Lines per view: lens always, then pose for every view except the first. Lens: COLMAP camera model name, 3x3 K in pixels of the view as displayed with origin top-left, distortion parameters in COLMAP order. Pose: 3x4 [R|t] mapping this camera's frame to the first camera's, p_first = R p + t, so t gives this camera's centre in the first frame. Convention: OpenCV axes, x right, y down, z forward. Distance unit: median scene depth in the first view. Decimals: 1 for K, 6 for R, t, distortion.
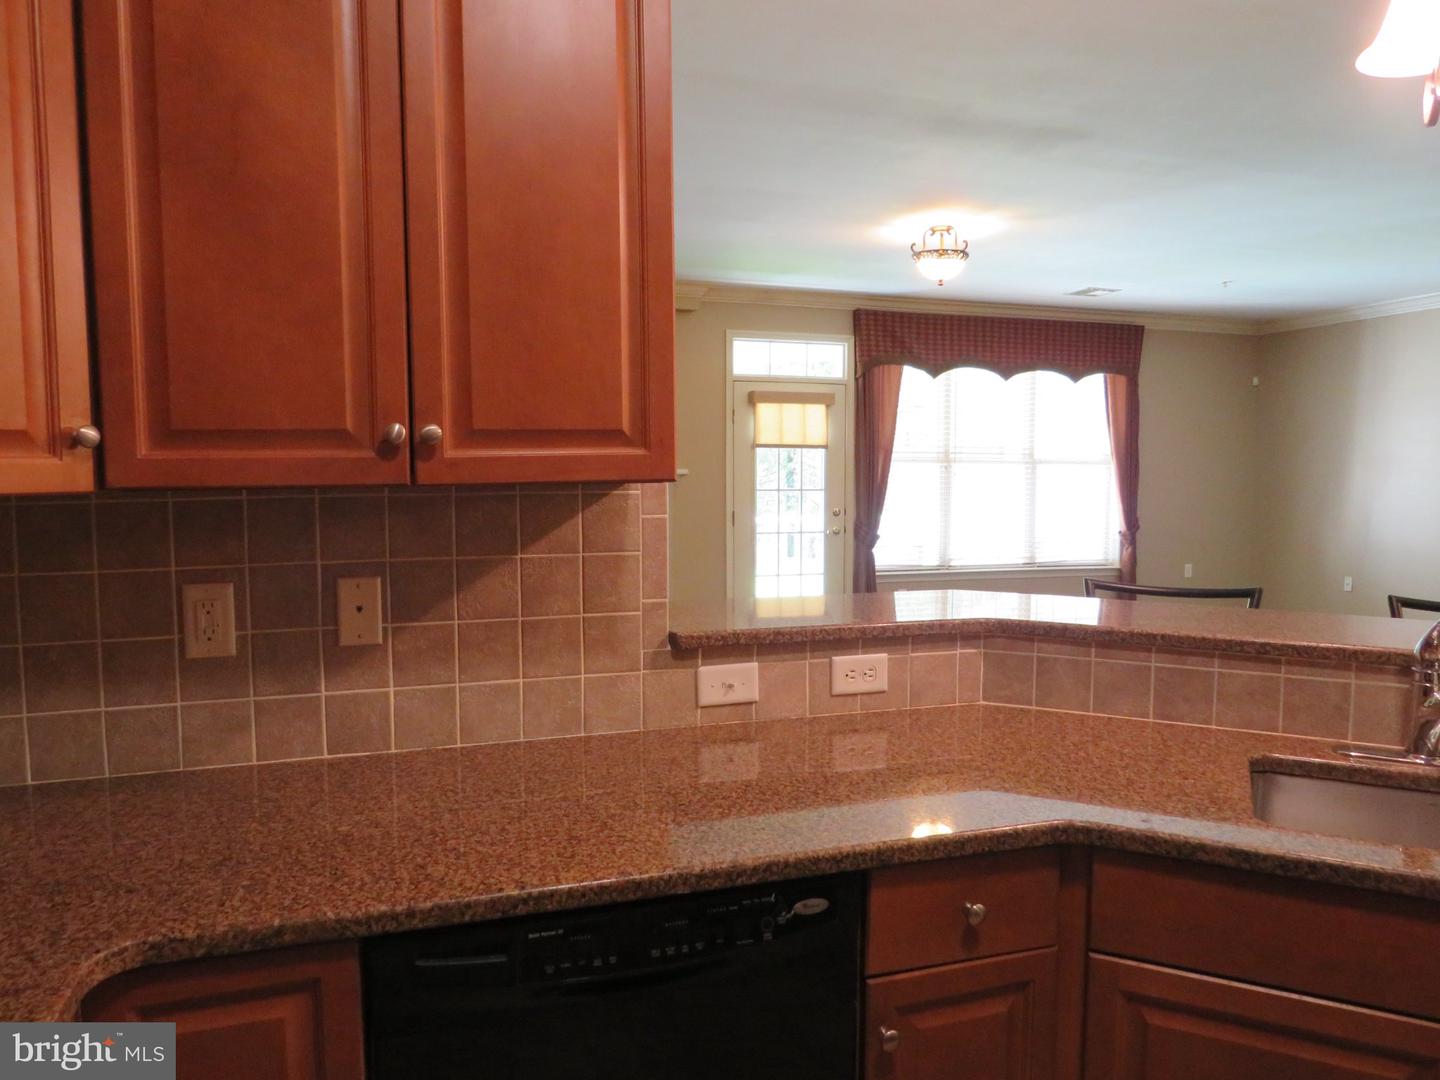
lens RADIAL K [[998.5, 0, 723.8], [0, 998.5, 535.8], [0, 0, 1]] dist [-0.033189, 0.003312]
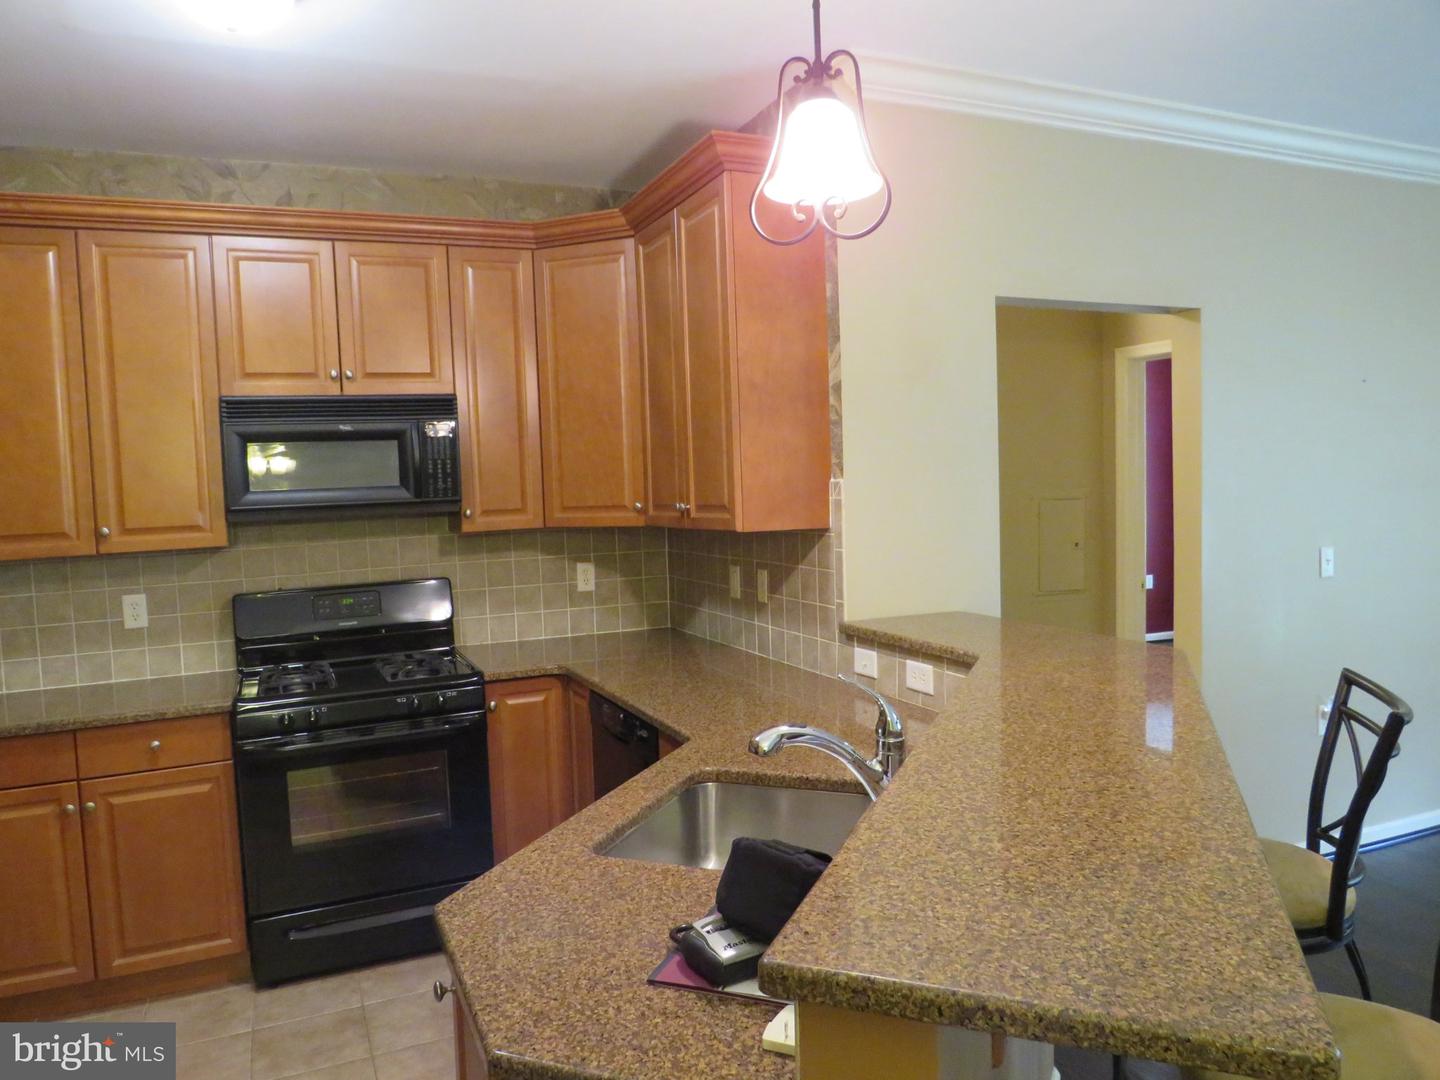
lens RADIAL K [[1008.6, 0, 708.8], [0, 1008.6, 532.0], [0, 0, 1]] dist [-0.025355, 0.000384]
pose [[0.099509, 0.049892, -0.993785, 0.362218], [-0.038977, 0.998171, 0.046209, -0.027315], [0.994273, 0.034137, 0.101272, 0.142379]]
